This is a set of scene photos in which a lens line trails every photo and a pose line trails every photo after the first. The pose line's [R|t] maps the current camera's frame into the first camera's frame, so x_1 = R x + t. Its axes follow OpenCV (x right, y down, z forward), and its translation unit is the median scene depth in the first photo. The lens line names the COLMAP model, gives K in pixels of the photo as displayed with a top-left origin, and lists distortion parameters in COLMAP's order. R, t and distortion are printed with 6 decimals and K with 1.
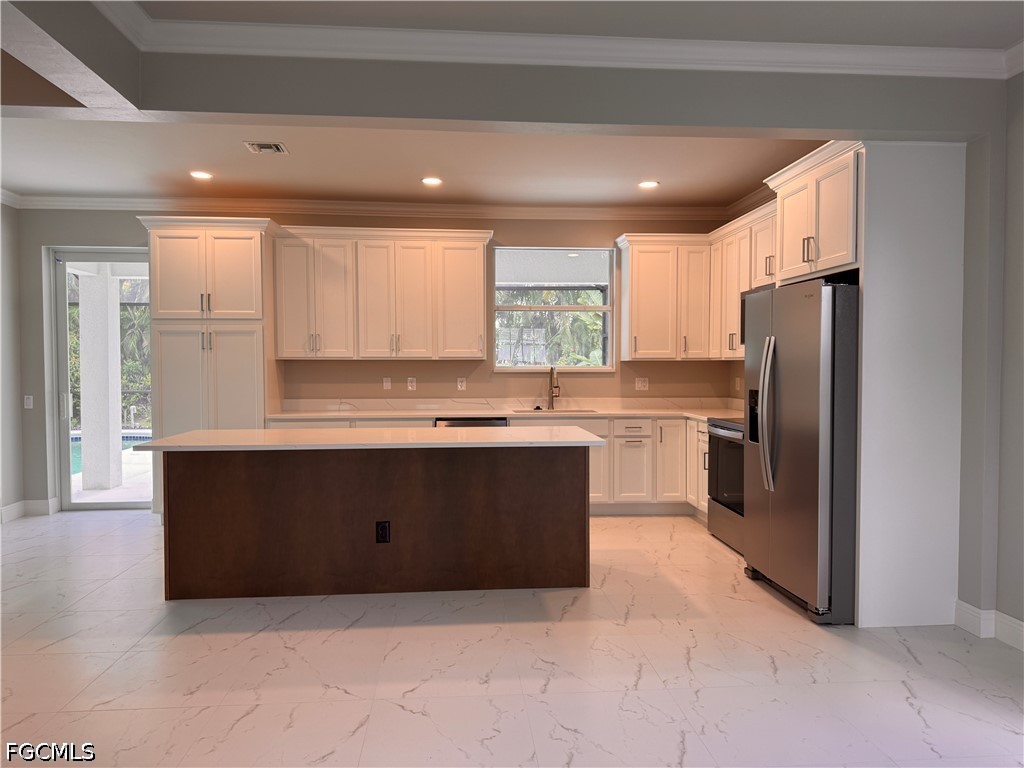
lens RADIAL K [[722.4, 0, 512.5], [0, 722.4, 392.3], [0, 0, 1]] dist [0.016668, -0.031052]
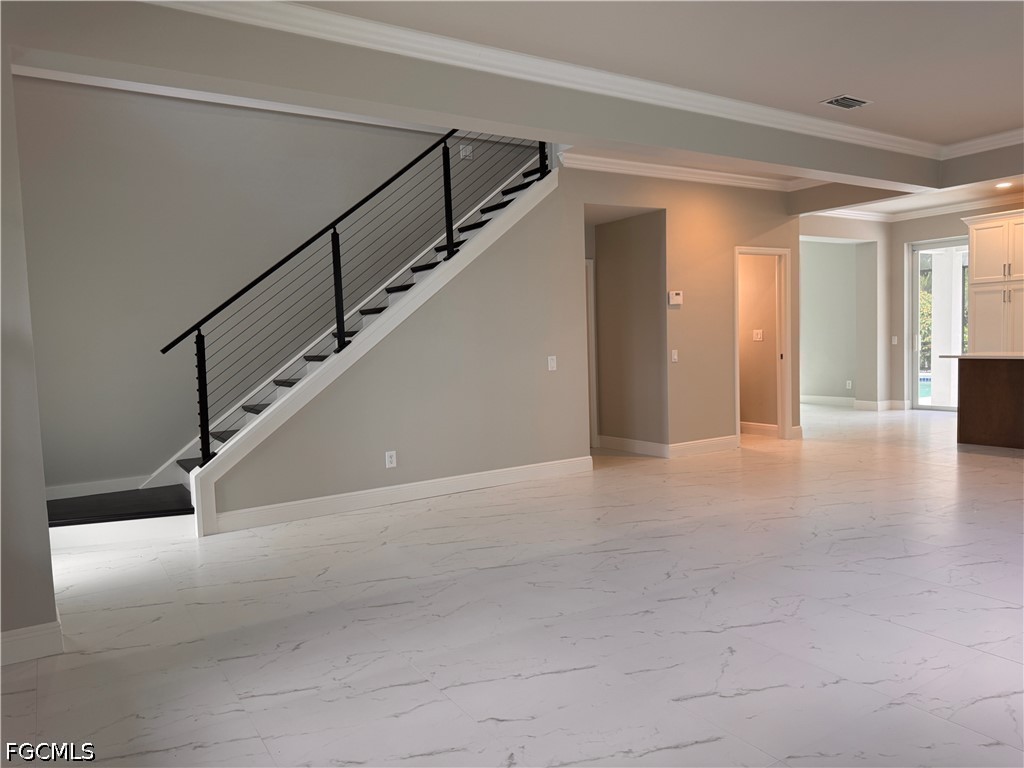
lens RADIAL K [[722.4, 0, 514.5], [0, 722.4, 383.0], [0, 0, 1]] dist [0.016668, -0.031052]
pose [[0.458813, 0.040261, -0.887620, 0.397671], [0.001363, 0.998940, 0.046015, 0.033273], [0.888532, -0.022322, 0.458272, -0.521491]]
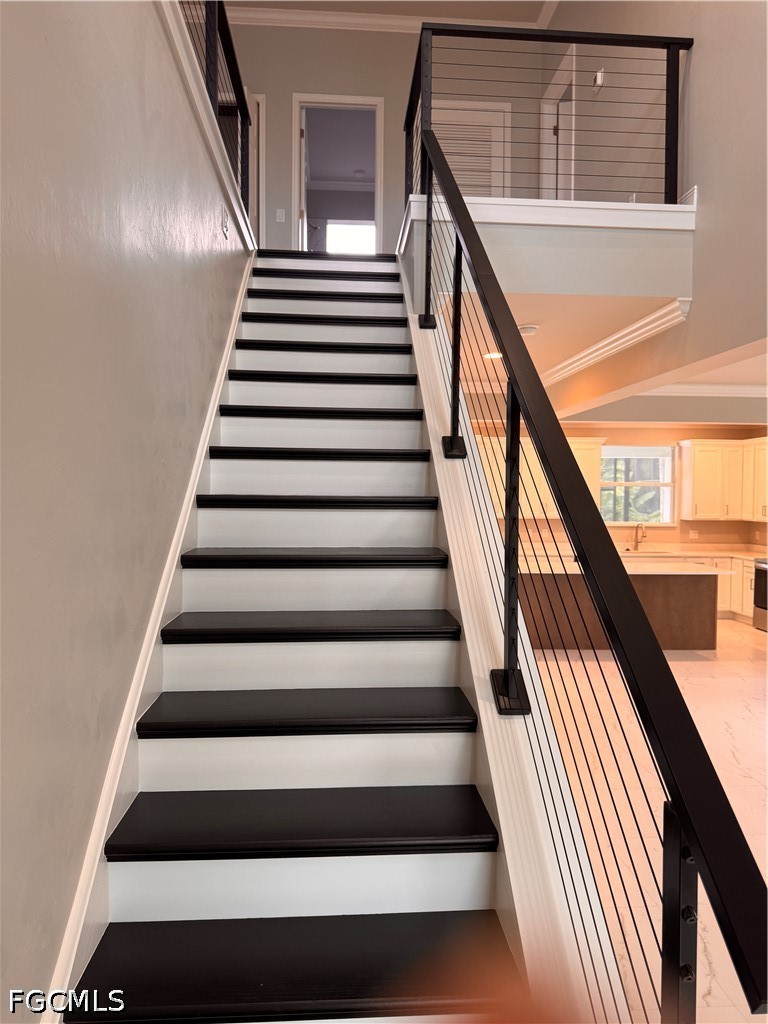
lens RADIAL K [[722.4, 0, 382.6], [0, 722.4, 515.3], [0, 0, 1]] dist [0.016668, -0.031052]
pose [[0.999377, 0.012442, -0.033014, -0.478335], [-0.012661, 0.999899, -0.006448, -0.037771], [0.032931, 0.006862, 0.999434, -0.618963]]
